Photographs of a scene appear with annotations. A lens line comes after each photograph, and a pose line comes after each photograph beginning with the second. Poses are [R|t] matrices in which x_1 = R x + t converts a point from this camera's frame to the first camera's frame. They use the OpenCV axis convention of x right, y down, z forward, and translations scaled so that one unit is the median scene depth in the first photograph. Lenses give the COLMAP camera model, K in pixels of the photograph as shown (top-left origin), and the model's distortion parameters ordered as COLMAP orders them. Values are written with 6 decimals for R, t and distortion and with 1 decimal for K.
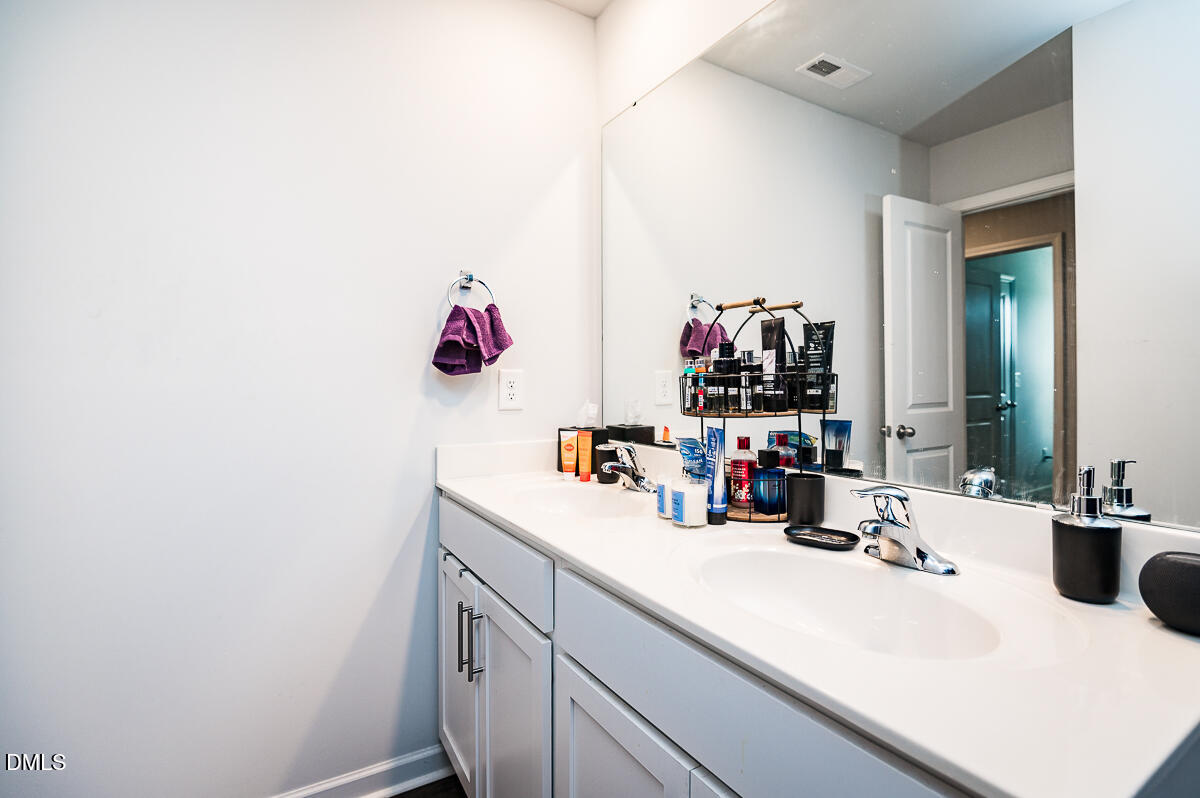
lens RADIAL K [[562.3, 0, 606.6], [0, 562.3, 405.8], [0, 0, 1]] dist [-0.011688, -0.007516]
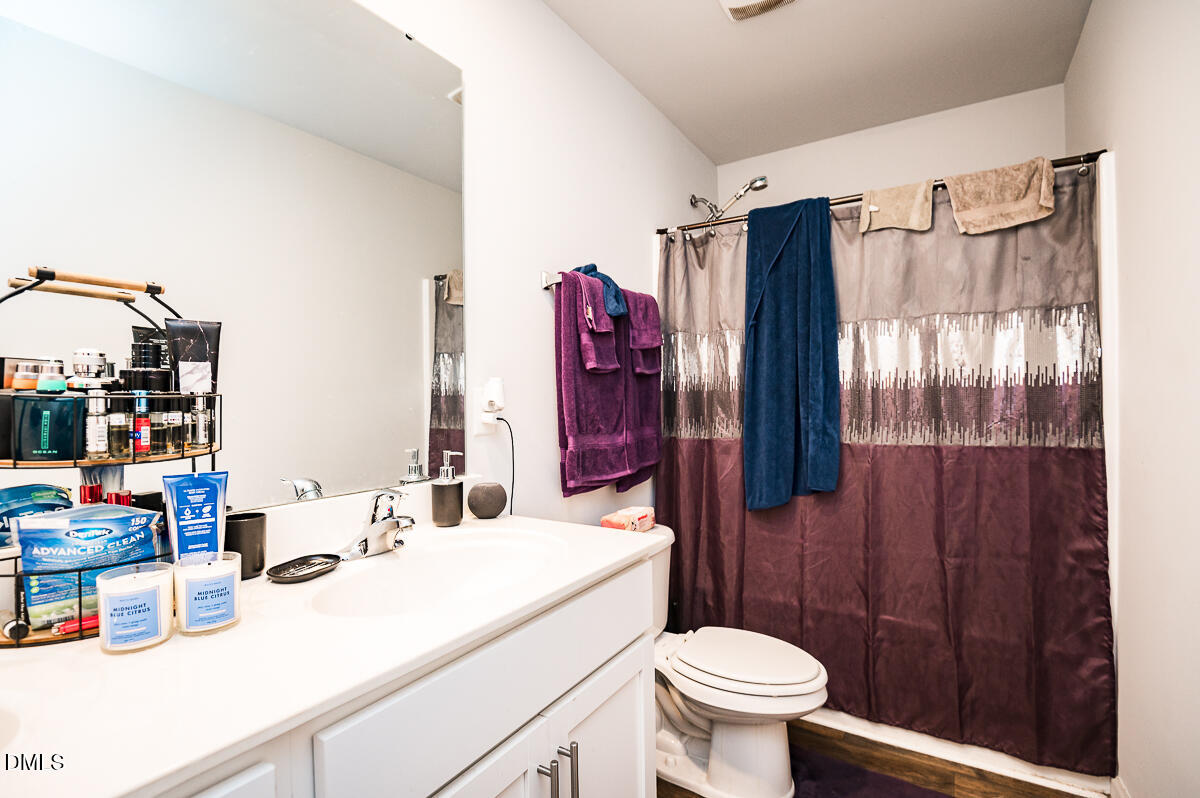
lens RADIAL K [[562.3, 0, 606.6], [0, 562.3, 405.8], [0, 0, 1]] dist [-0.011688, -0.007516]
pose [[-0.416306, -0.007134, 0.909196, -0.605607], [0.043498, 0.998668, 0.027752, -0.037782], [-0.908183, 0.051101, -0.415442, 0.821588]]
